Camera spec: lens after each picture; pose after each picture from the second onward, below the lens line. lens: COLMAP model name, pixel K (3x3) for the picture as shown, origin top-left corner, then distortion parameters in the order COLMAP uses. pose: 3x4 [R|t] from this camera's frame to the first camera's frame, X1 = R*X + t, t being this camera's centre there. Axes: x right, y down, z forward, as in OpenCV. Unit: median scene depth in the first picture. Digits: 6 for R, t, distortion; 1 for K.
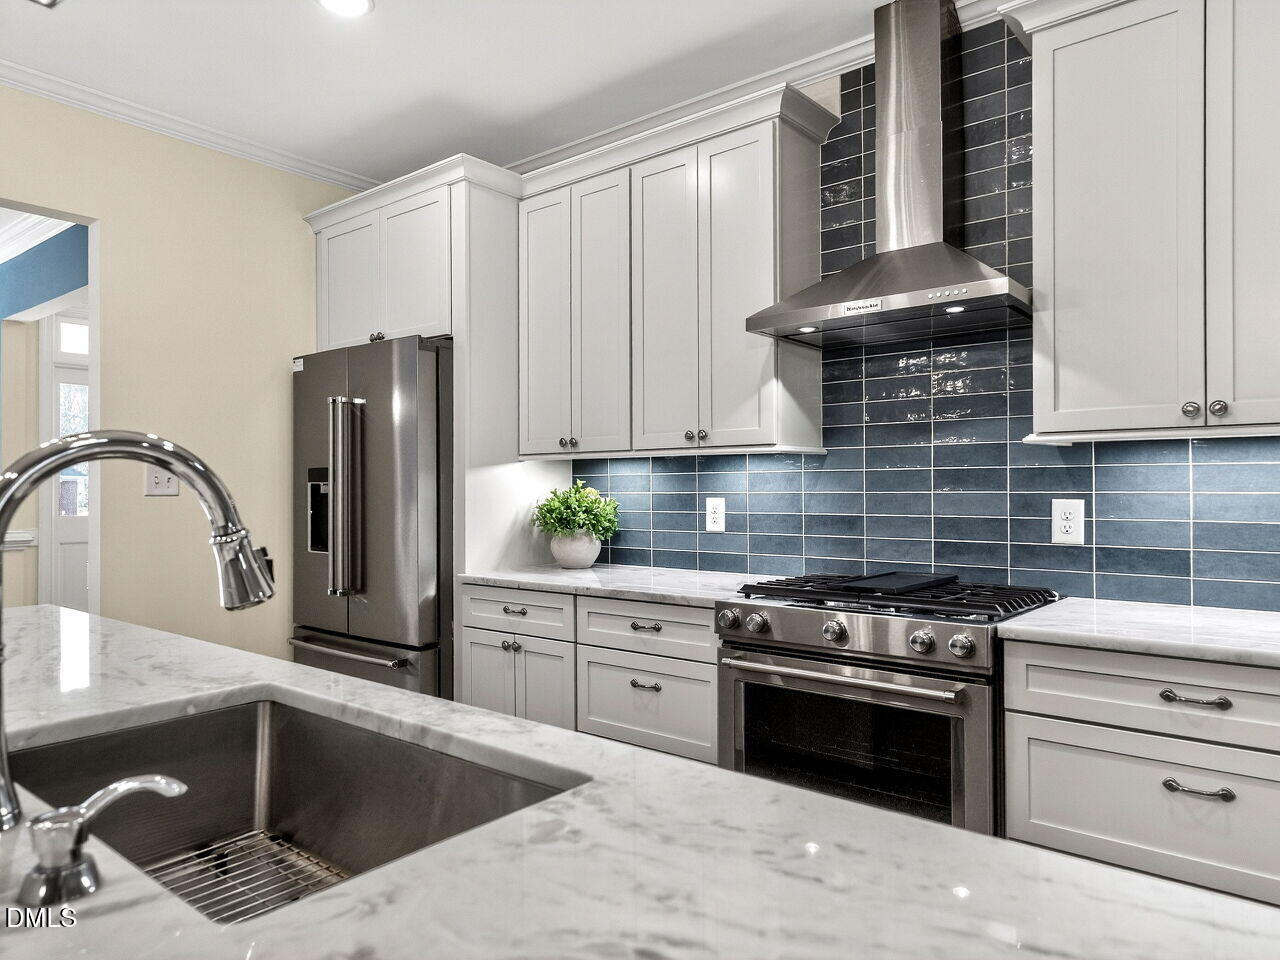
lens RADIAL K [[842.4, 0, 640.0], [0, 842.4, 480.0], [0, 0, 1]] dist [0.008824, 0.002216]
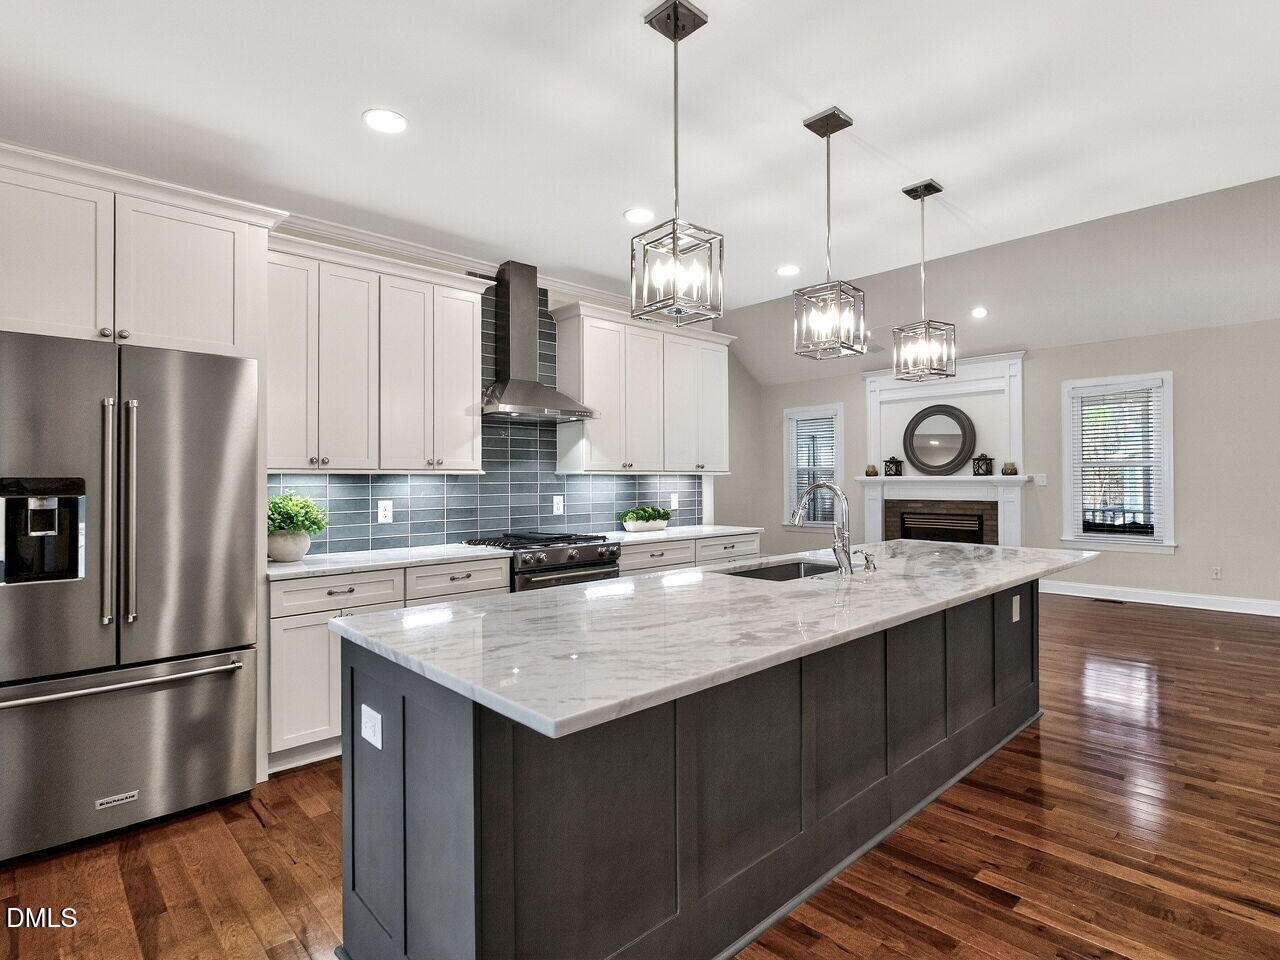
lens RADIAL K [[665.6, 0, 650.8], [0, 665.6, 473.1], [0, 0, 1]] dist [0.001813, 0.000735]
pose [[0.116895, 0.015989, 0.993016, -1.179279], [-0.001499, 0.999872, -0.015923, -0.011970], [-0.993143, 0.000373, 0.116904, 0.429300]]
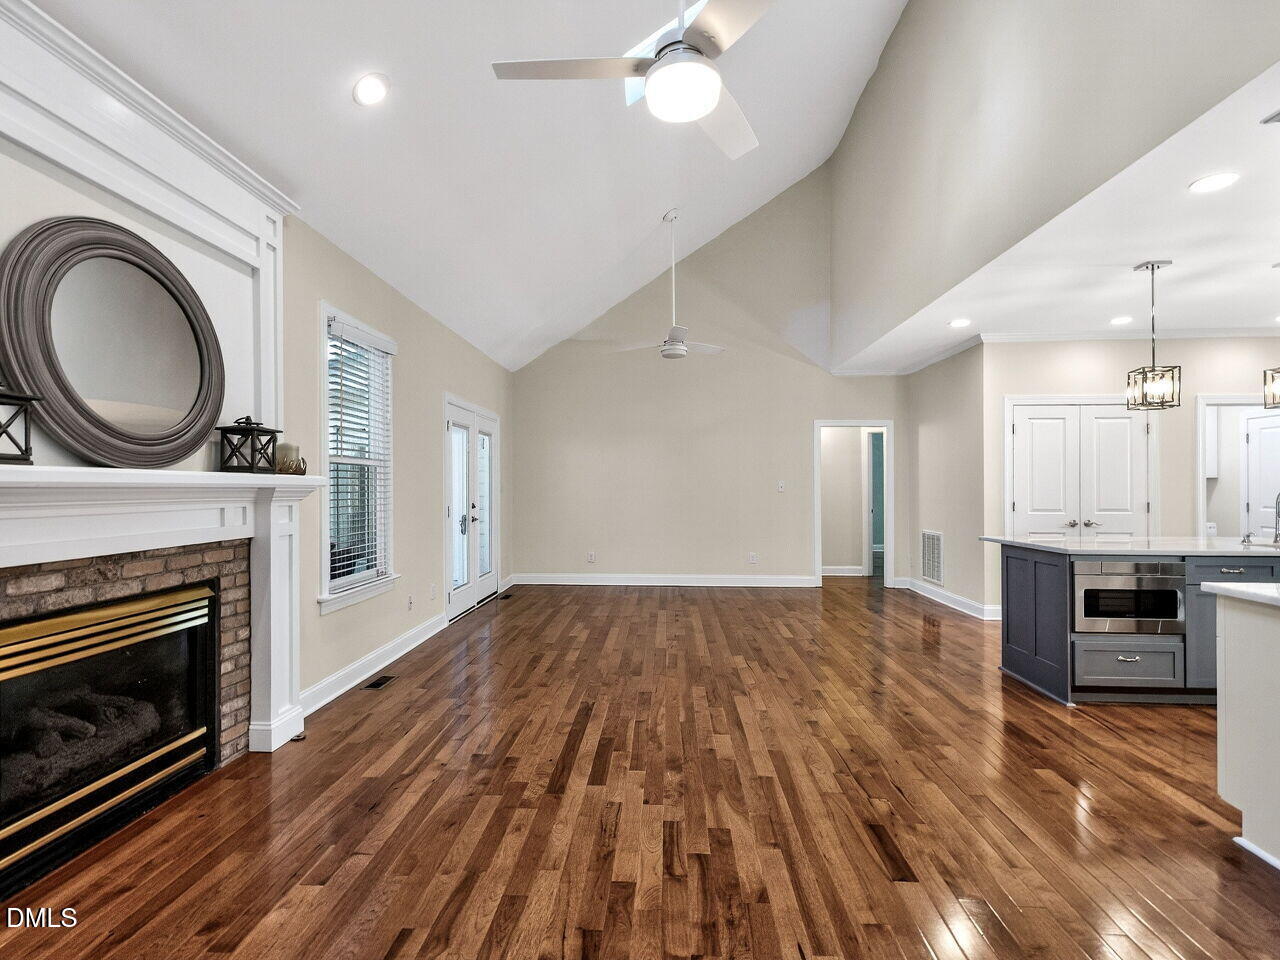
lens RADIAL K [[644.3, 0, 635.5], [0, 644.3, 484.5], [0, 0, 1]] dist [0.010808, -0.000398]
pose [[-0.802533, 0.003155, -0.596600, 1.823891], [0.008733, 0.999941, -0.006459, -0.018282], [0.596544, -0.010394, -0.802513, 0.580880]]
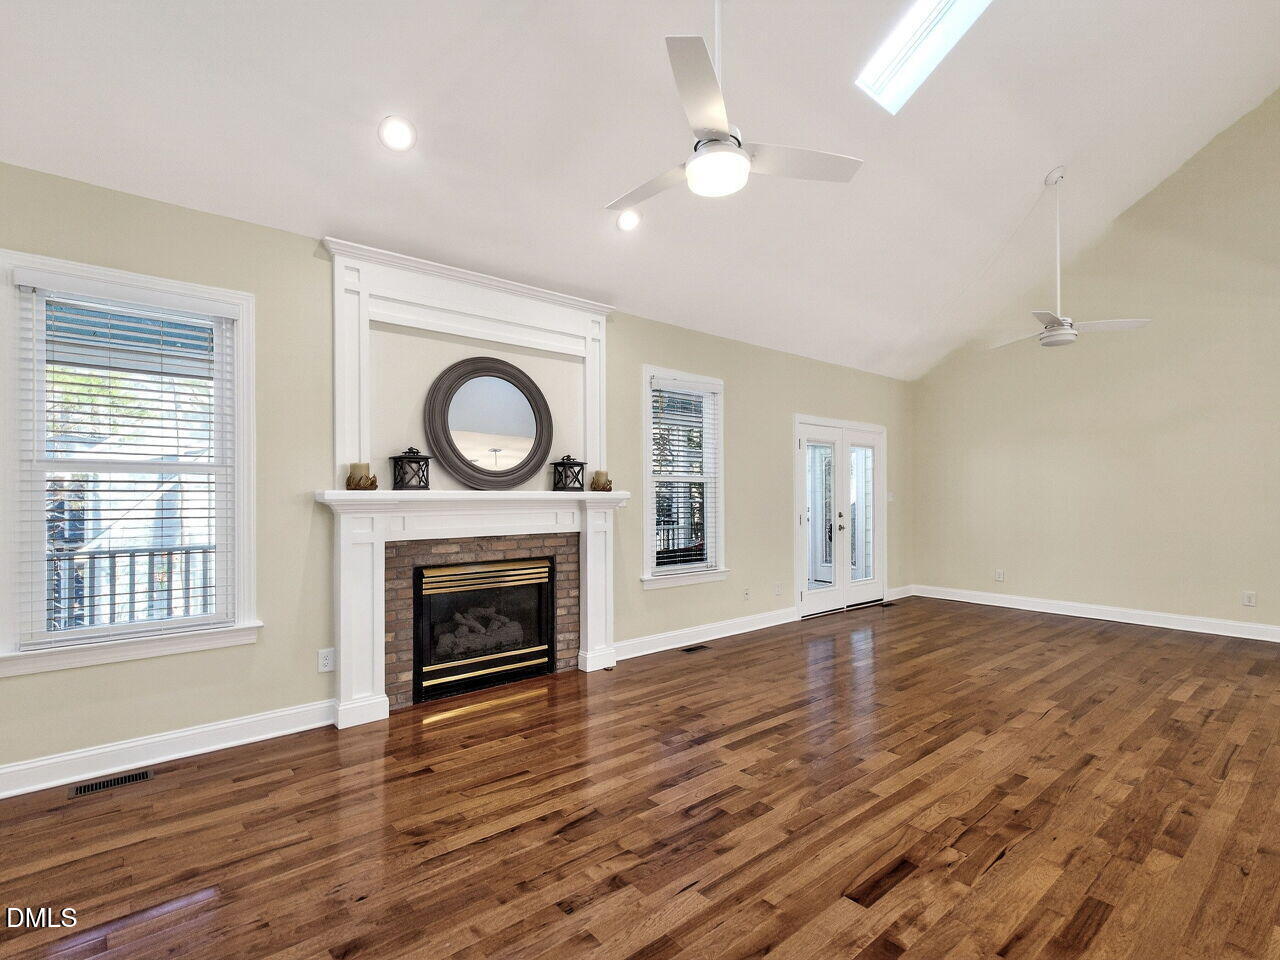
lens RADIAL K [[631.3, 0, 640.4], [0, 631.3, 495.3], [0, 0, 1]] dist [0.020801, -0.000446]
pose [[-0.985724, 0.005890, 0.168268, 1.261275], [0.004823, 0.999966, -0.006751, -0.025432], [-0.168302, -0.005843, -0.985718, 0.919610]]
